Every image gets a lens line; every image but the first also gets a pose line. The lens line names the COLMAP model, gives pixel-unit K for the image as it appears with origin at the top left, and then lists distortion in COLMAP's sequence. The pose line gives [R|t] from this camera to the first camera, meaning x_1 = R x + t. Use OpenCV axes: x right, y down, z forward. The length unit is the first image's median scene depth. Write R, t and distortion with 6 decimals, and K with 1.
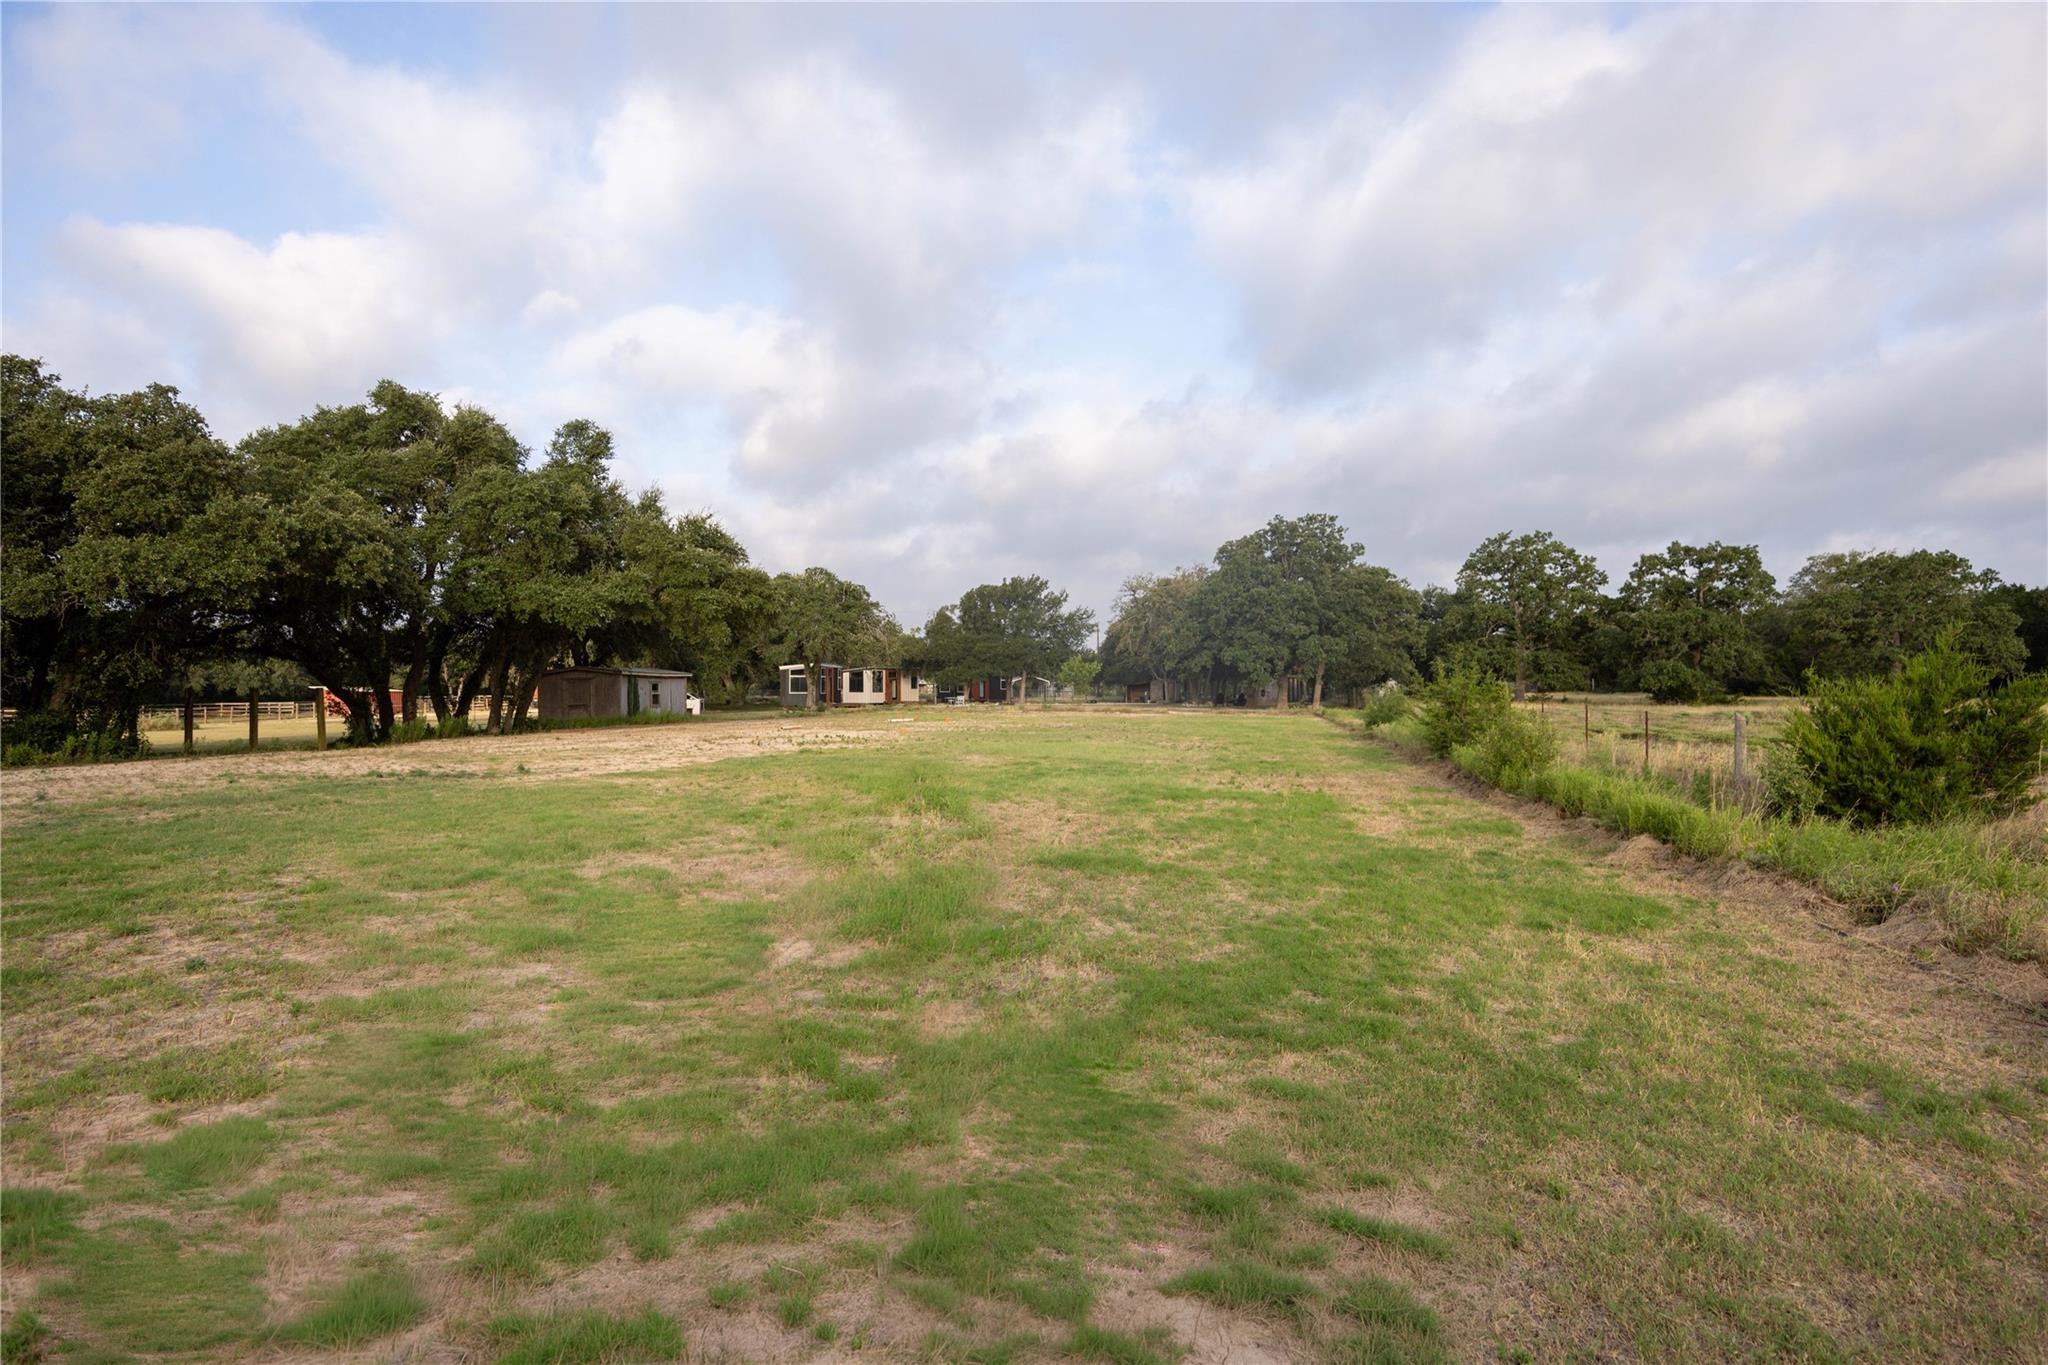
lens RADIAL K [[1196.0, 0, 1017.0], [0, 1196.0, 687.4], [0, 0, 1]] dist [0.007276, 0.000976]
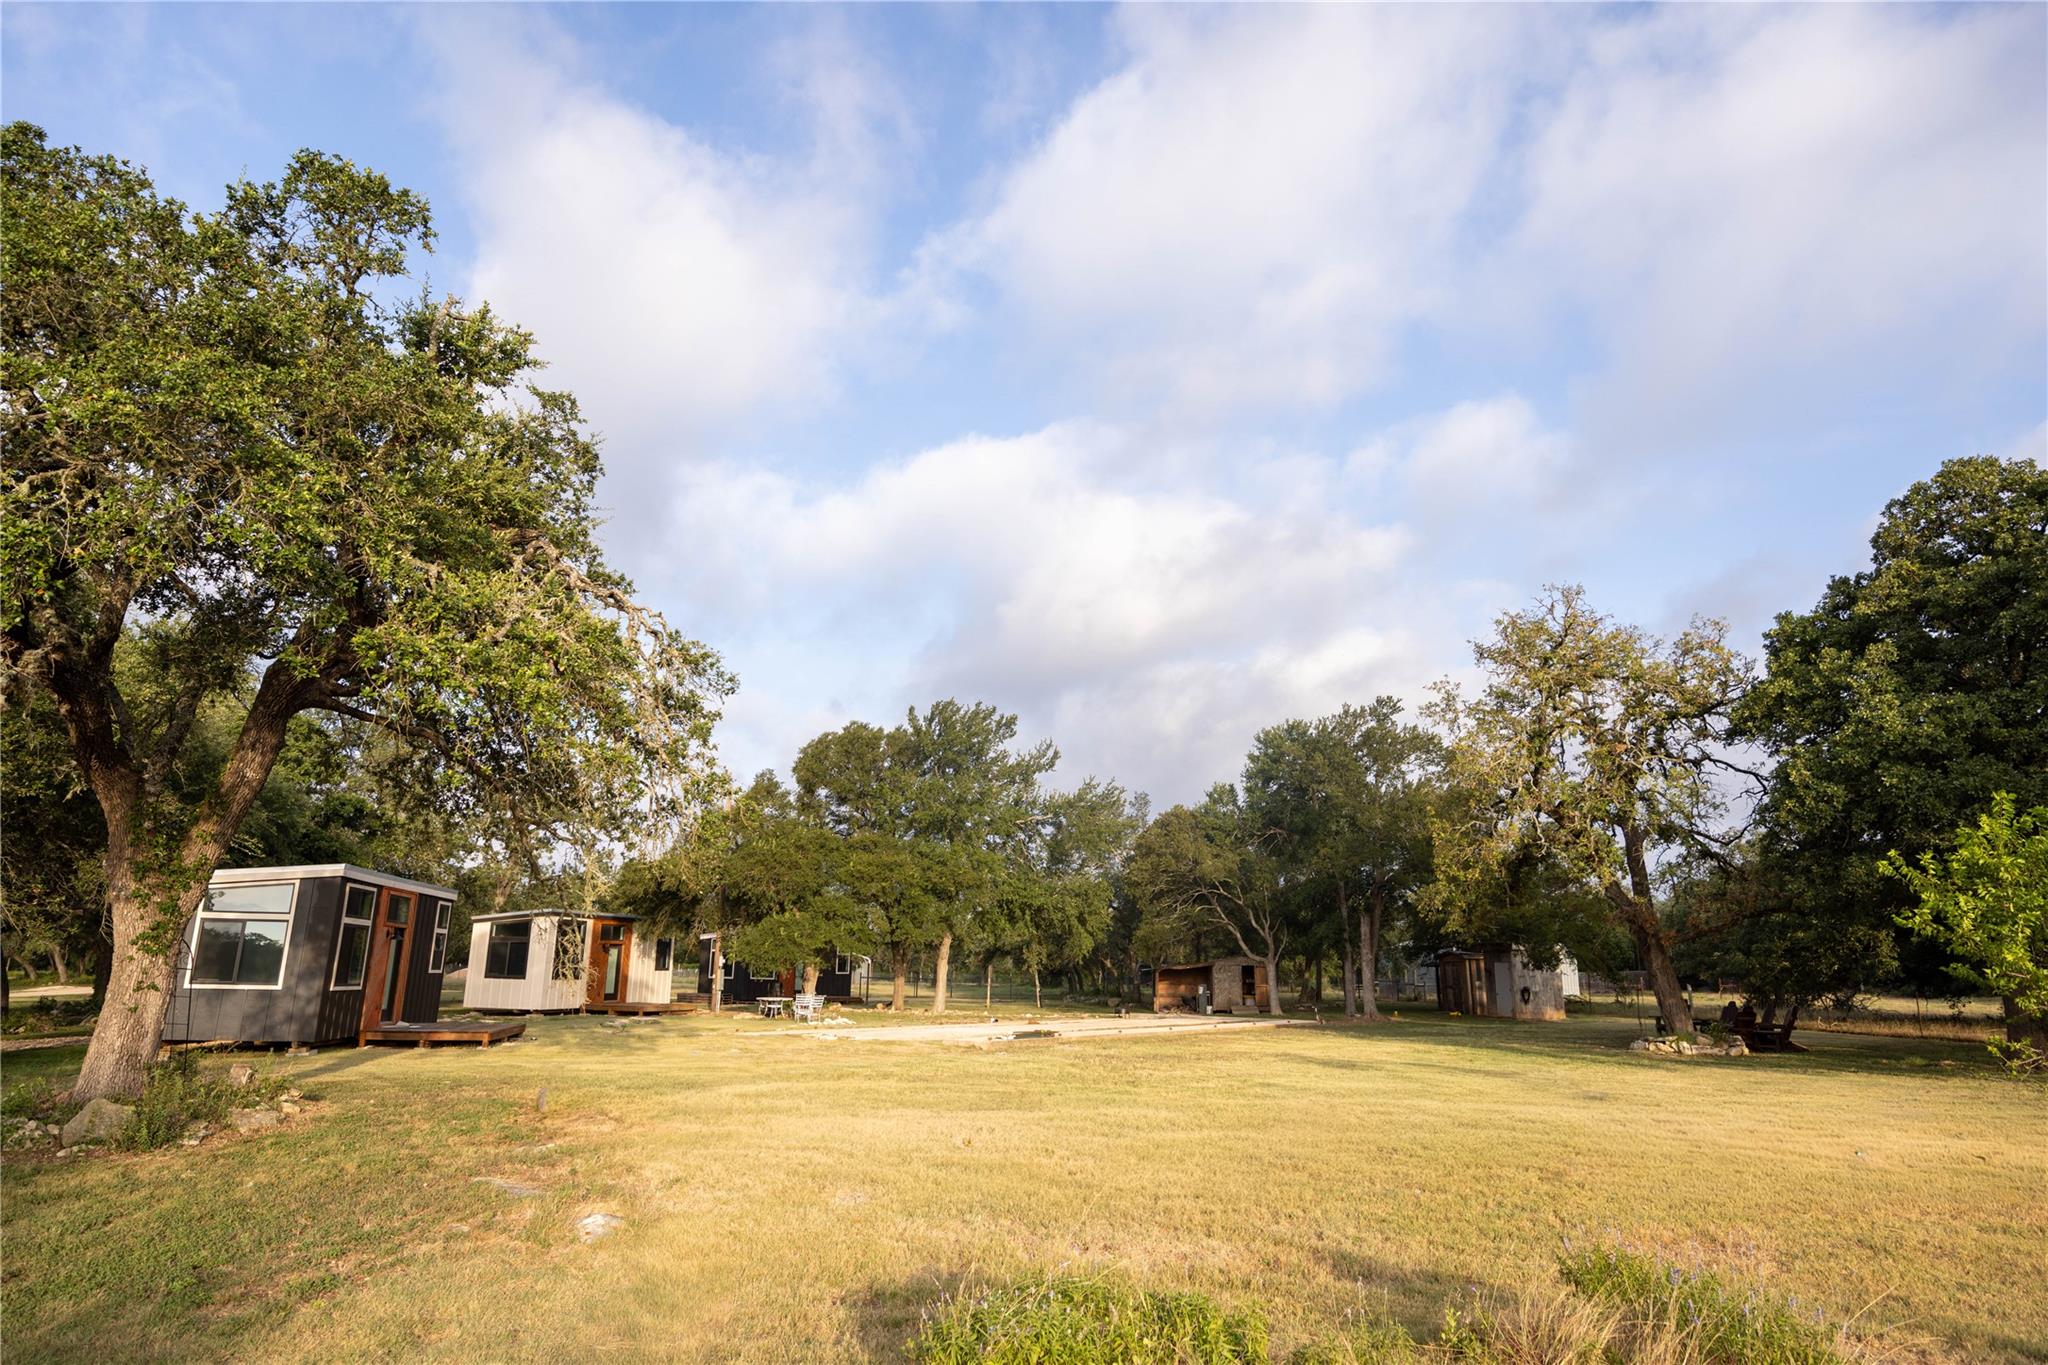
lens RADIAL K [[1196.0, 0, 1011.6], [0, 1196.0, 681.4], [0, 0, 1]] dist [0.007276, 0.000976]
pose [[0.966294, 0.079075, 0.244997, -0.122588], [-0.019030, 0.970995, -0.238340, 0.000912], [-0.256737, 0.225644, 0.939772, 0.889357]]
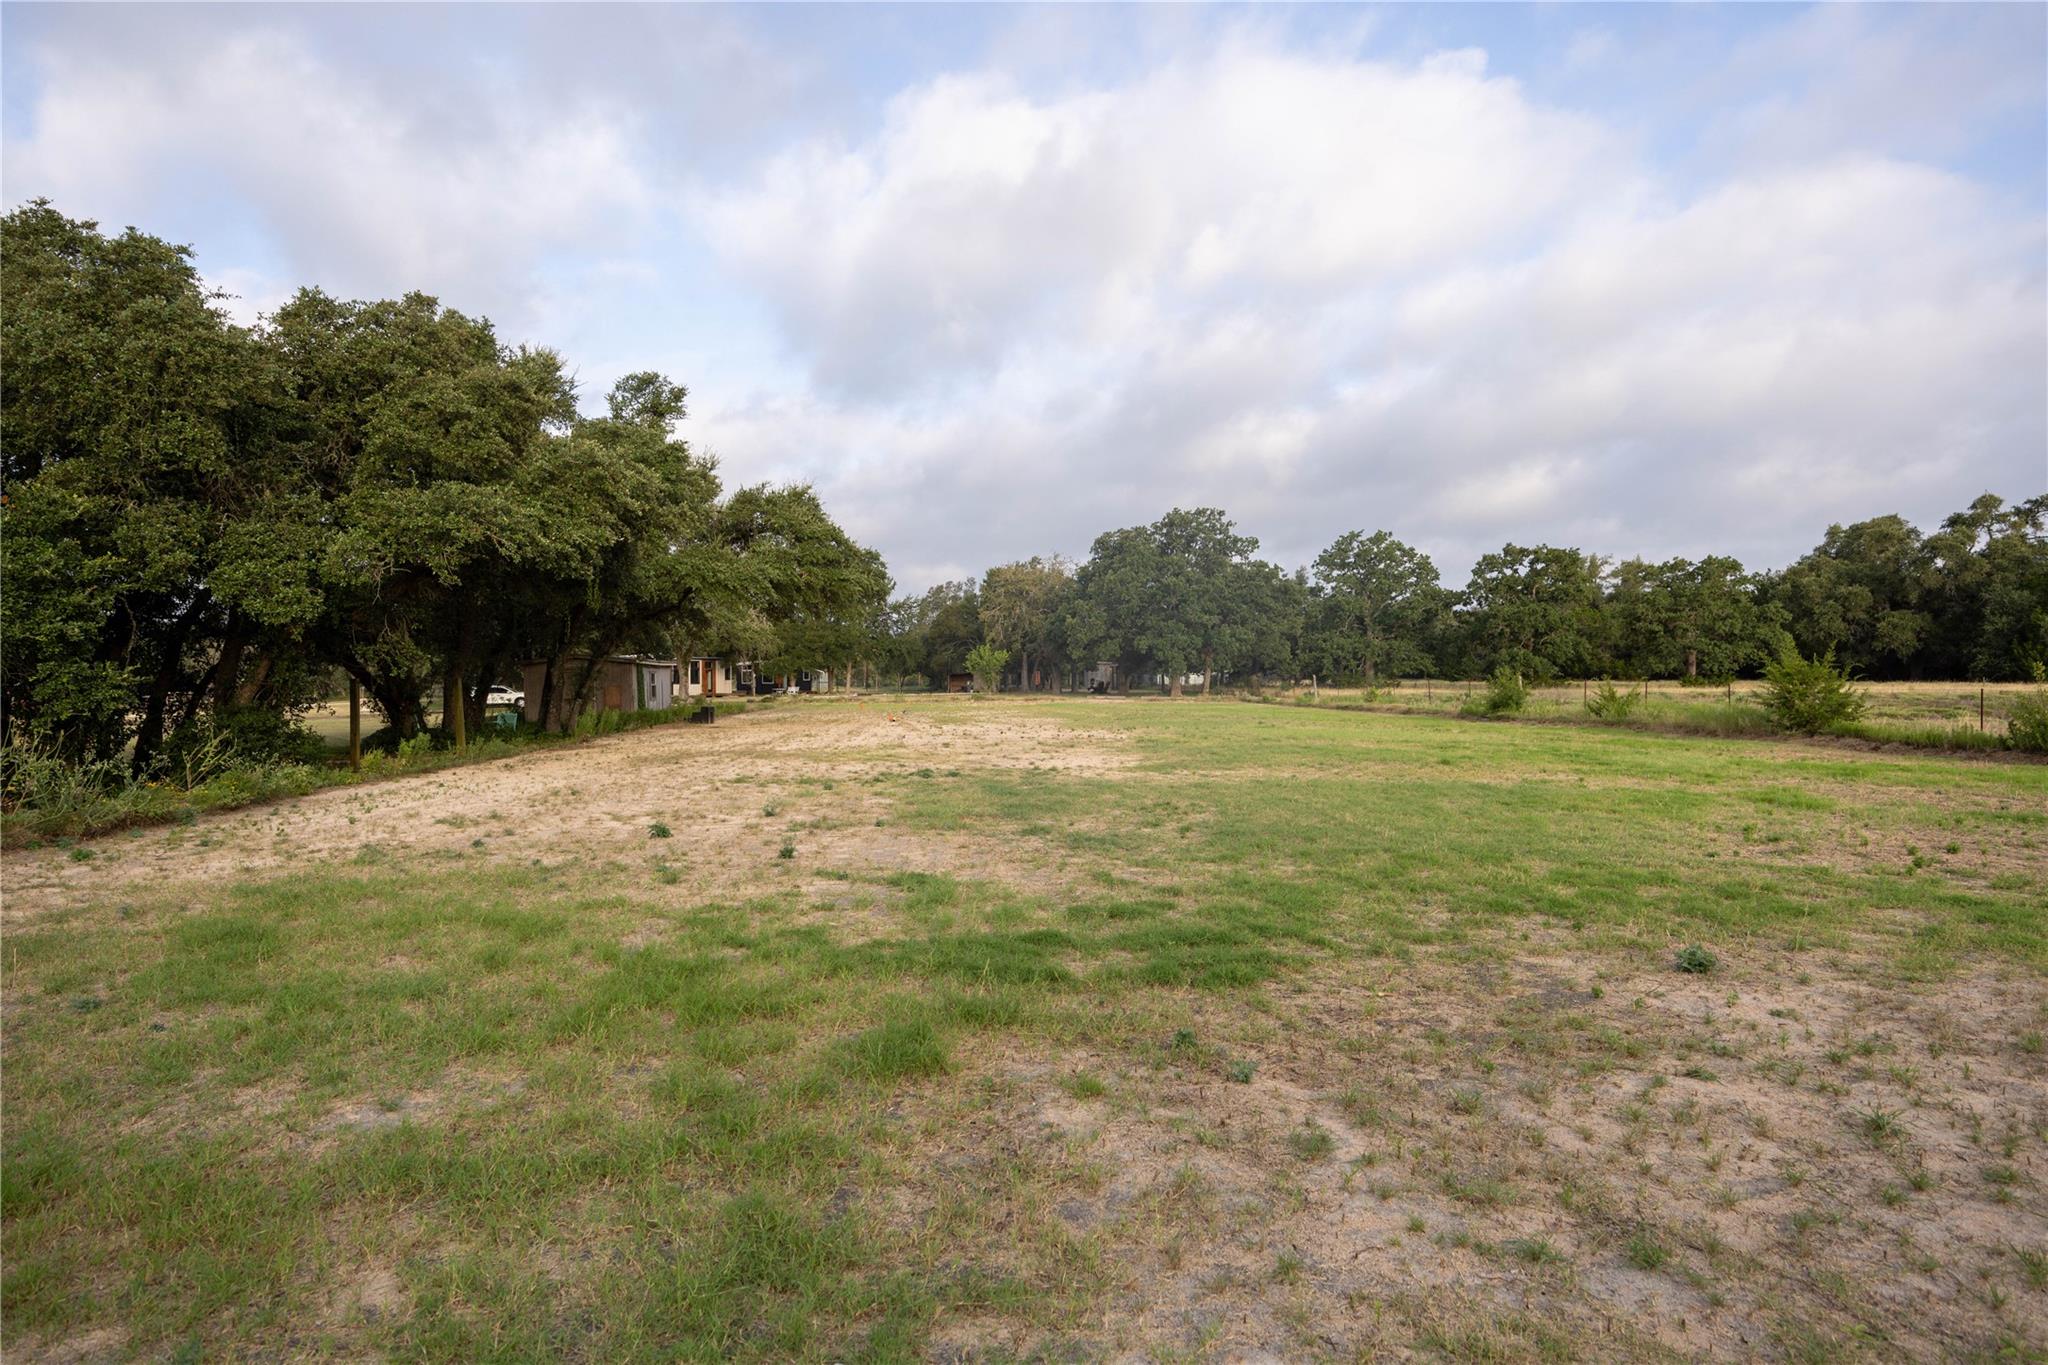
lens RADIAL K [[1196.0, 0, 1031.2], [0, 1196.0, 680.0], [0, 0, 1]] dist [0.007276, 0.000976]
pose [[0.960995, -0.006956, 0.276478, -0.184637], [0.006662, 0.999976, 0.002000, 0.001289], [-0.276485, -0.000080, 0.961018, 0.043247]]
